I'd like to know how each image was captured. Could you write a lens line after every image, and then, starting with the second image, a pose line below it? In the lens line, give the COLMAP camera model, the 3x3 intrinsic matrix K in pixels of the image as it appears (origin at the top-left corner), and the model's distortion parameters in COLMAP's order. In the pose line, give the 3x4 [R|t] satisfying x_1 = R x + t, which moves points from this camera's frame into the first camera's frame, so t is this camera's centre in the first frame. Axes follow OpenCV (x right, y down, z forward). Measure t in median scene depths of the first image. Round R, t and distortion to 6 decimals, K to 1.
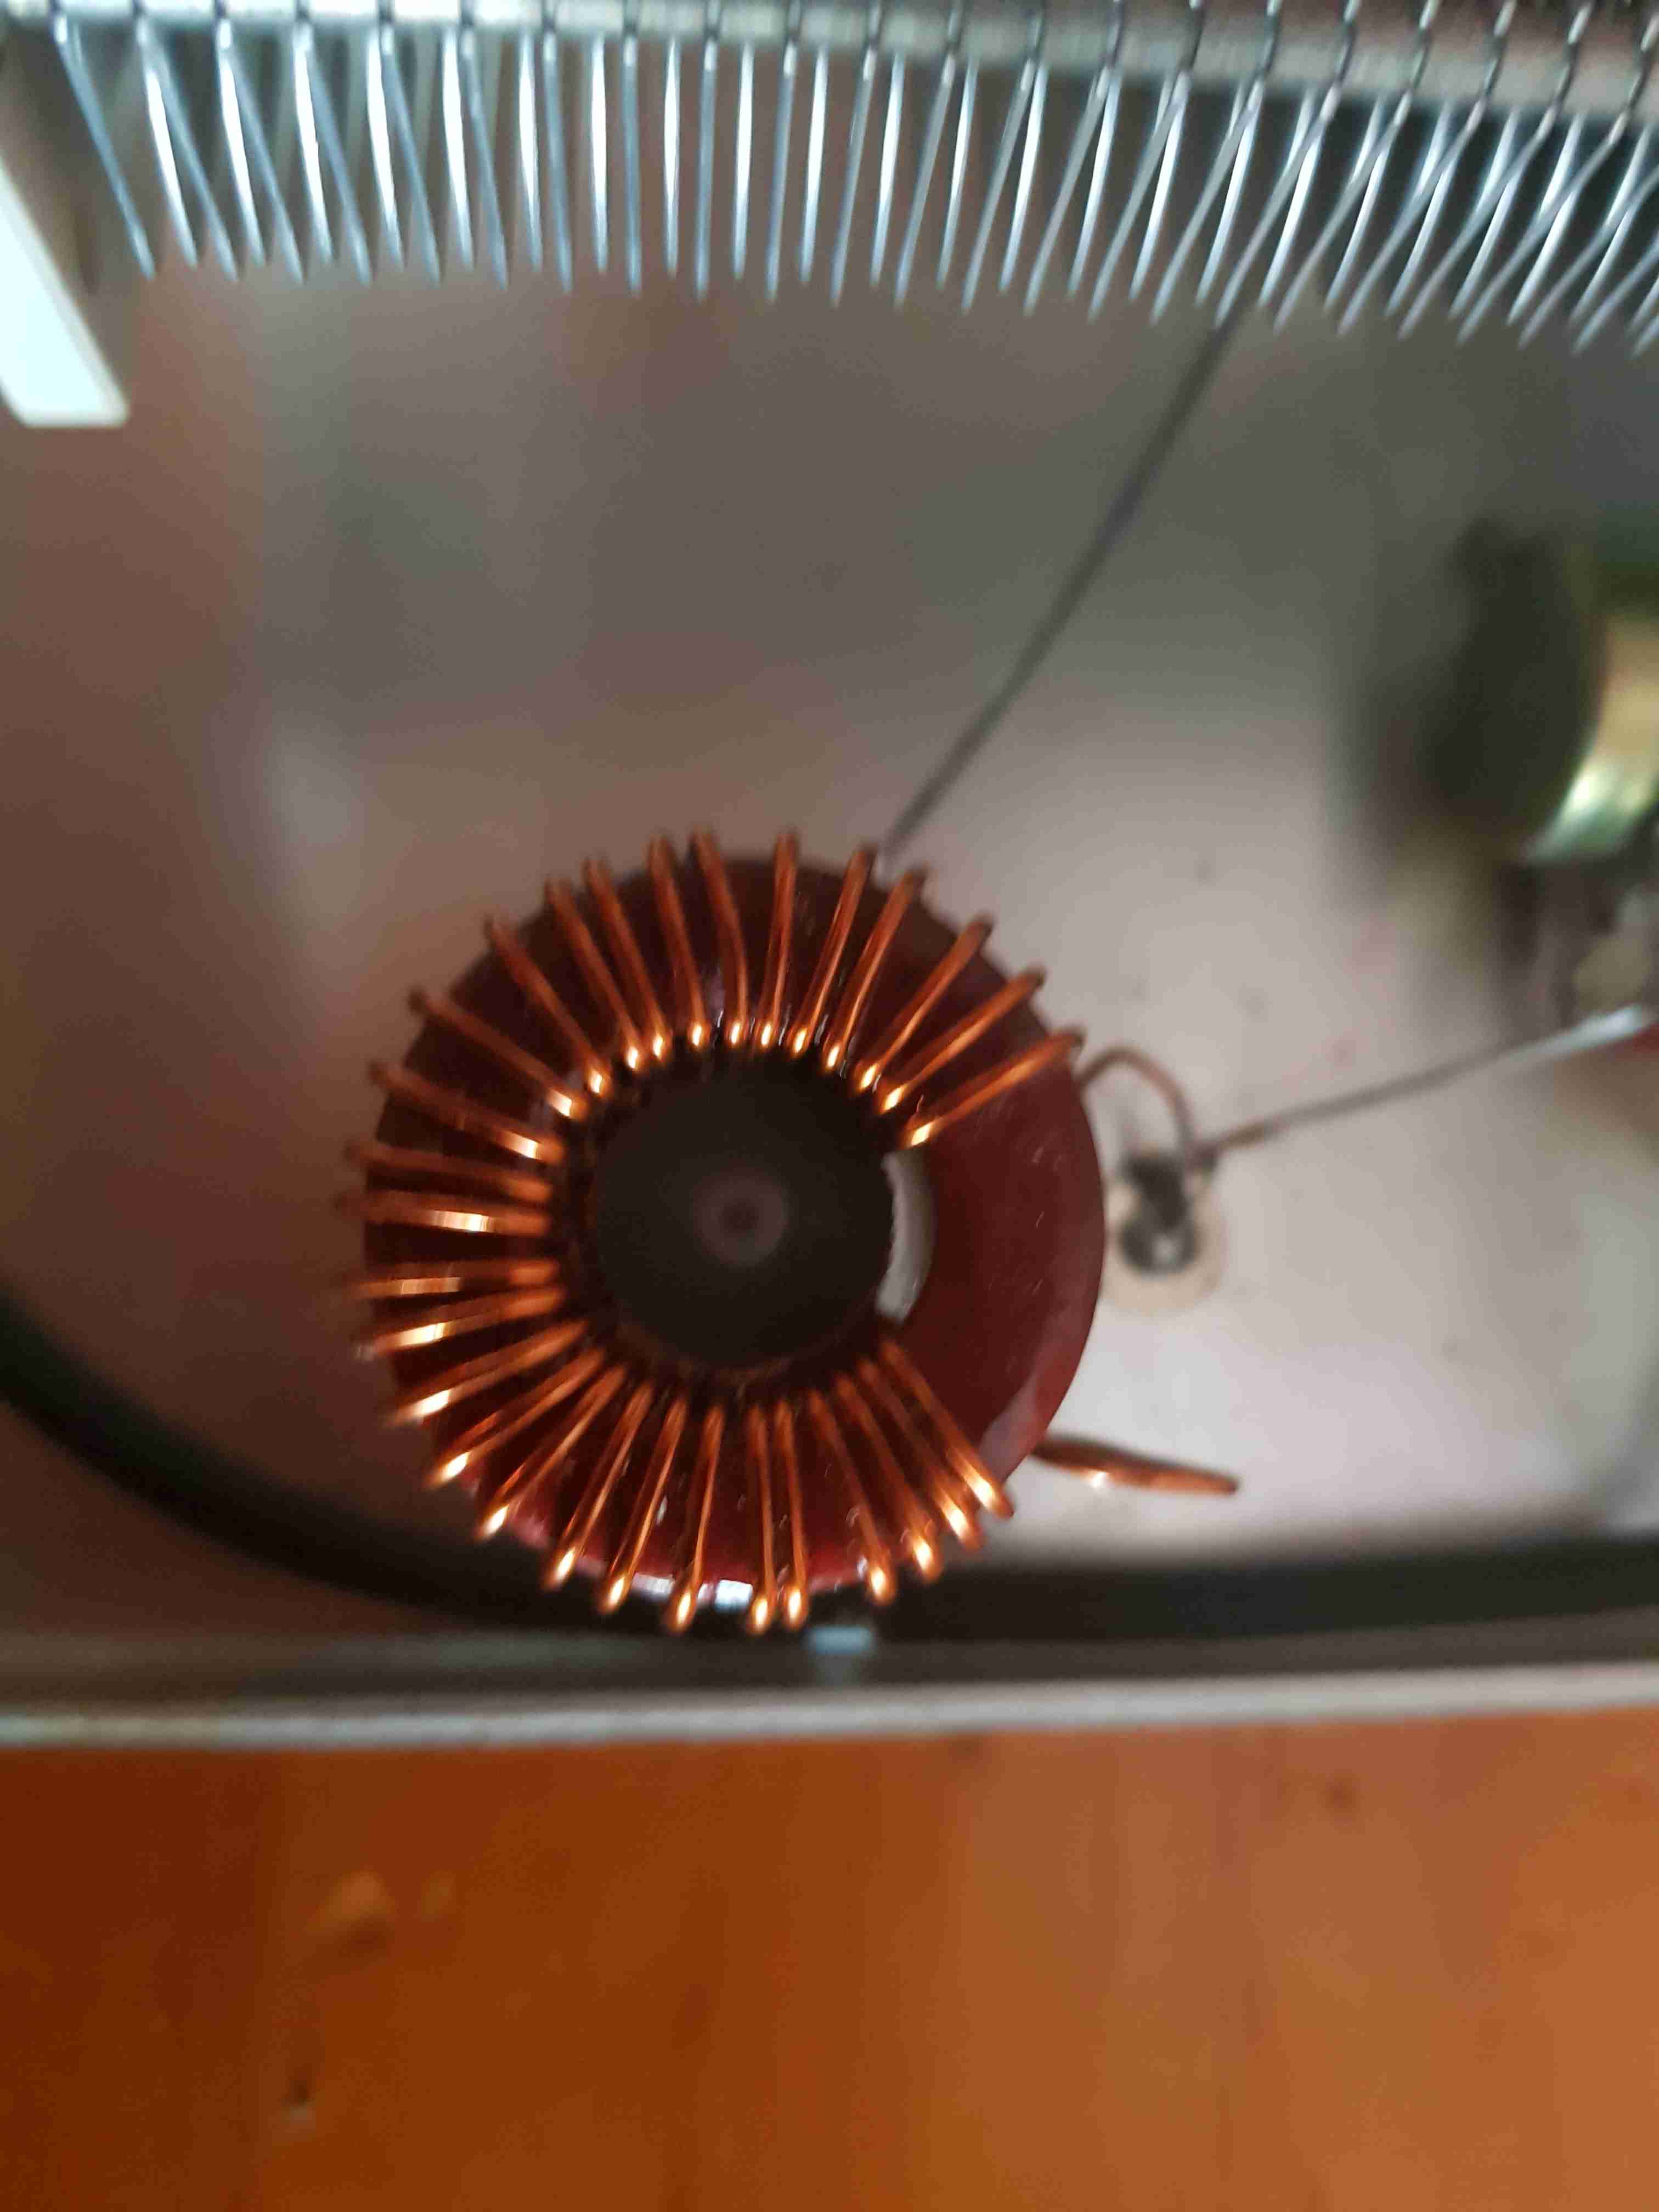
lens RADIAL K [[1696.8, 0, 829.5], [0, 1696.8, 1106.0], [0, 0, 1]] dist [-0.031795, -0.000502]
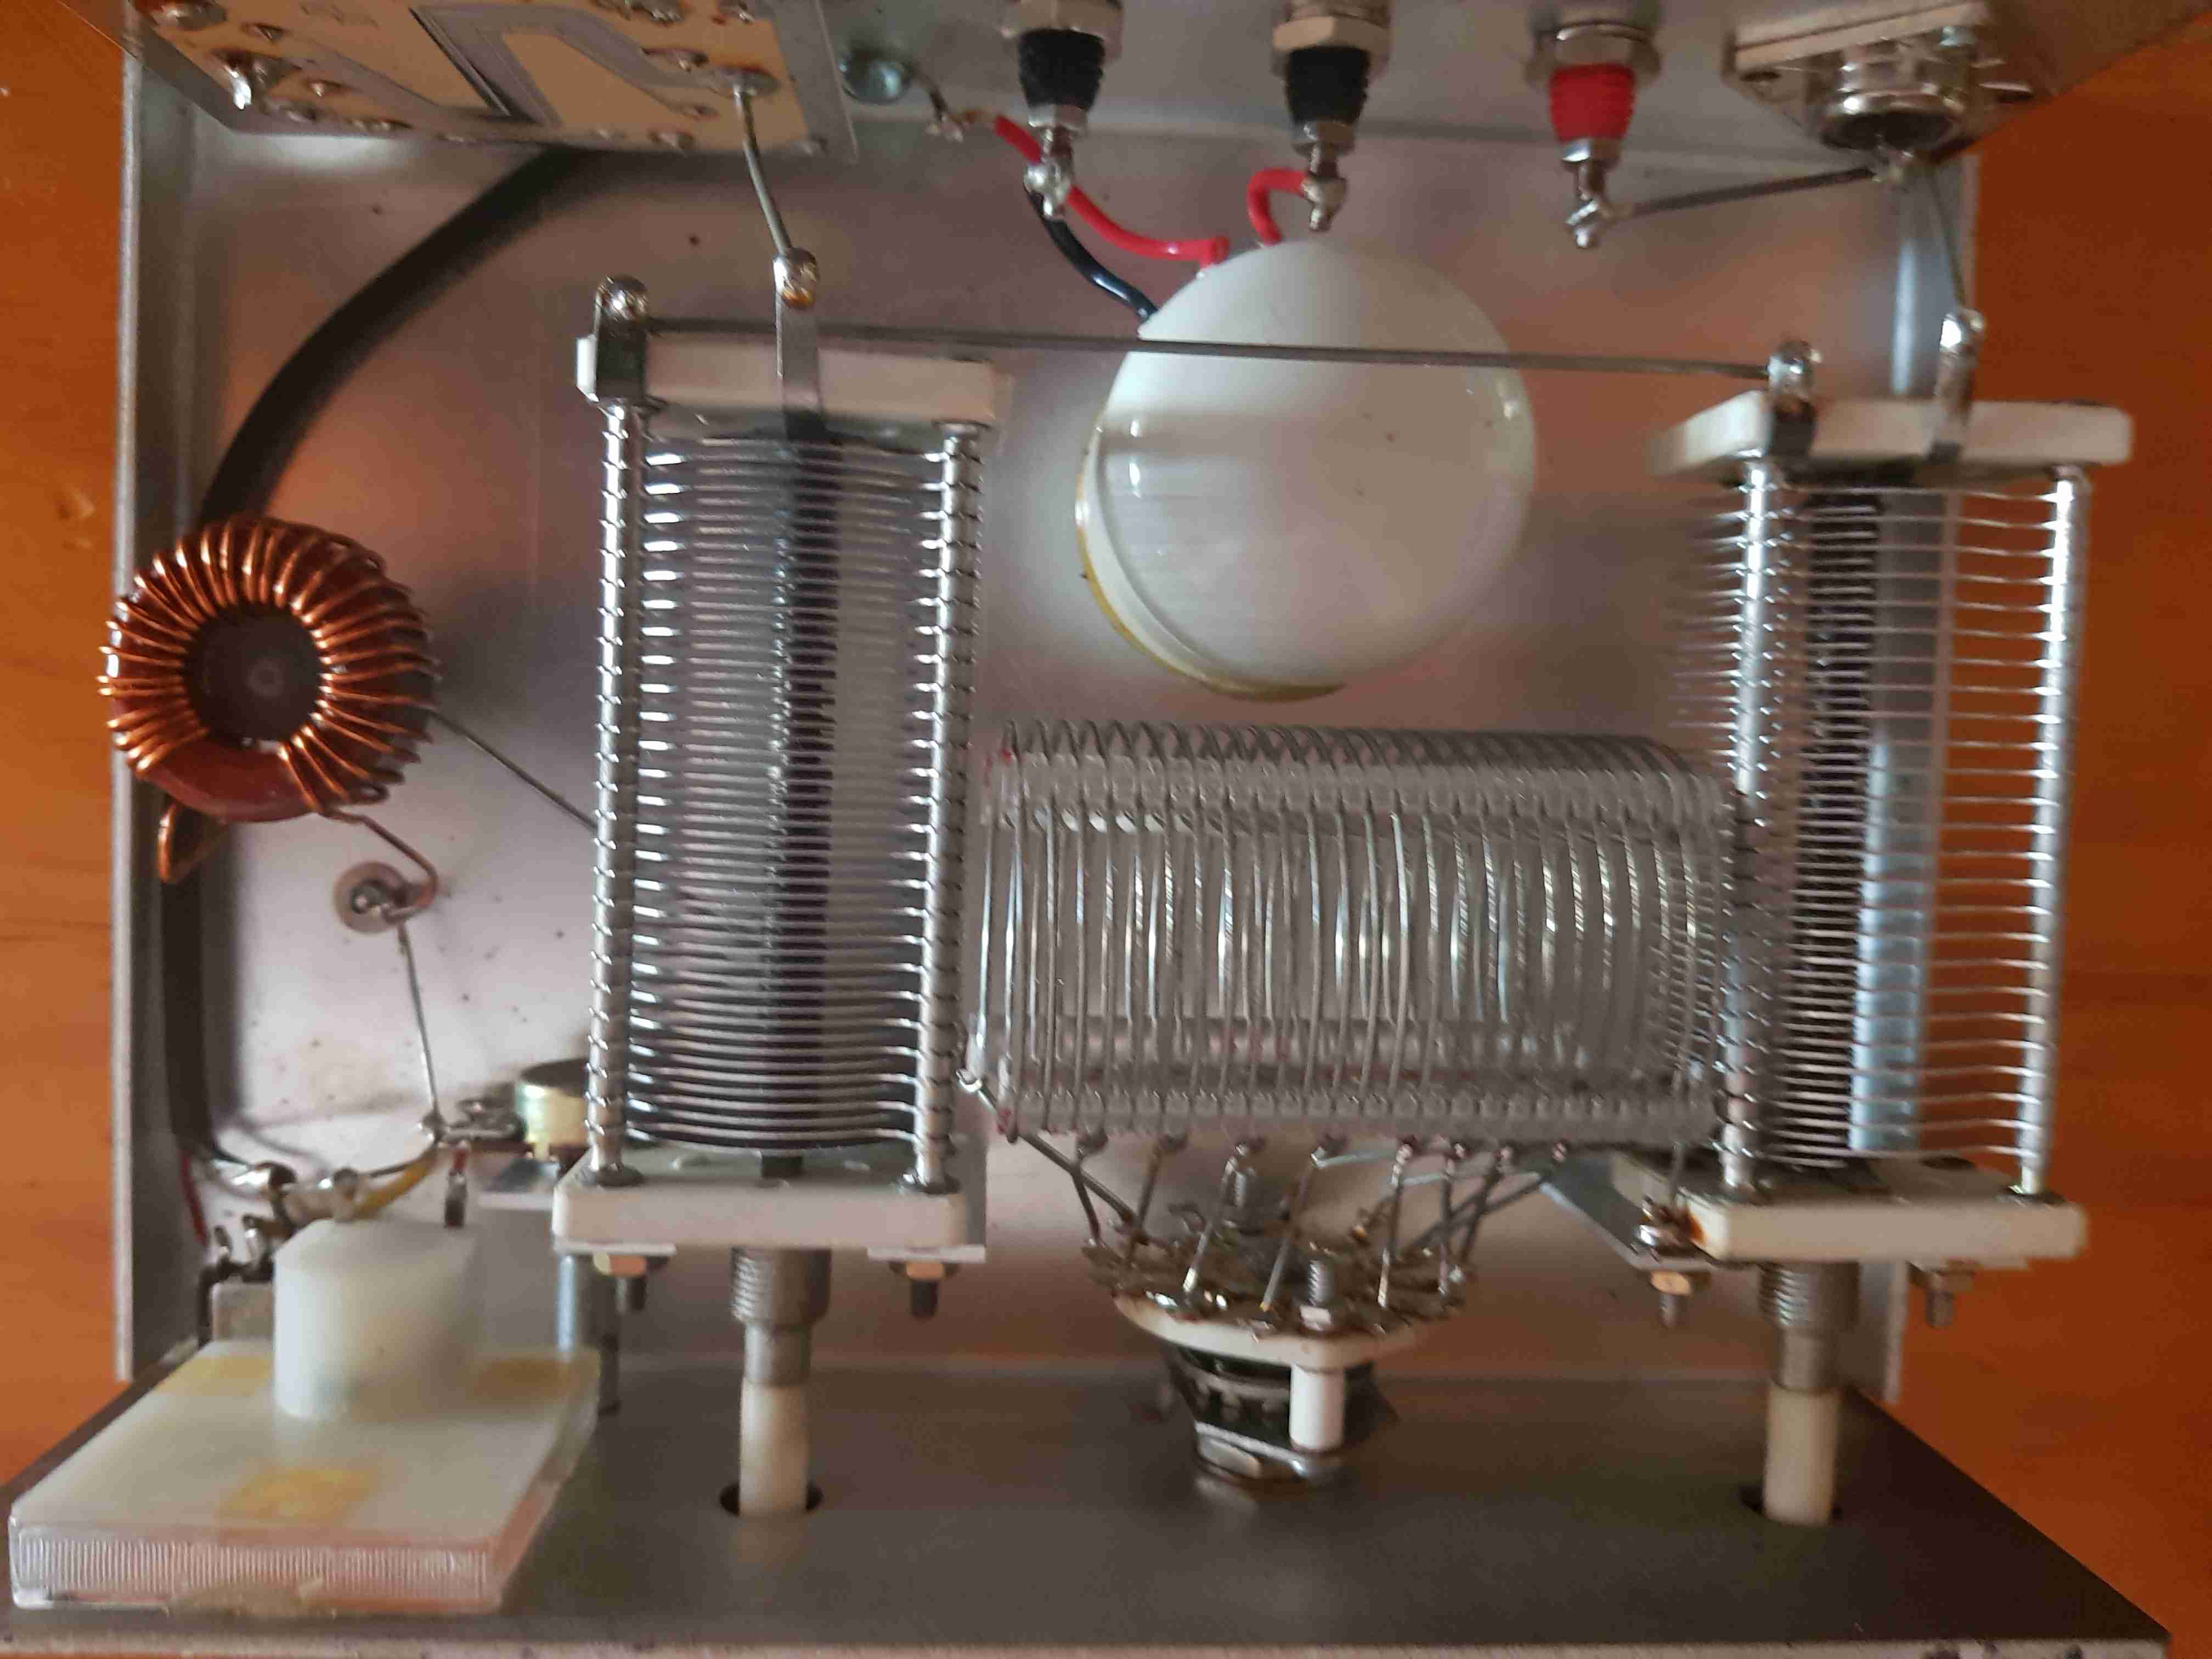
lens RADIAL K [[1696.8, 0, 1106.0], [0, 1696.8, 829.5], [0, 0, 1]] dist [-0.031795, -0.000502]
pose [[-0.010013, 0.999574, 0.027421, 0.091115], [-0.882464, 0.004063, -0.470362, 0.115930], [-0.470273, -0.028908, 0.882048, -1.747872]]
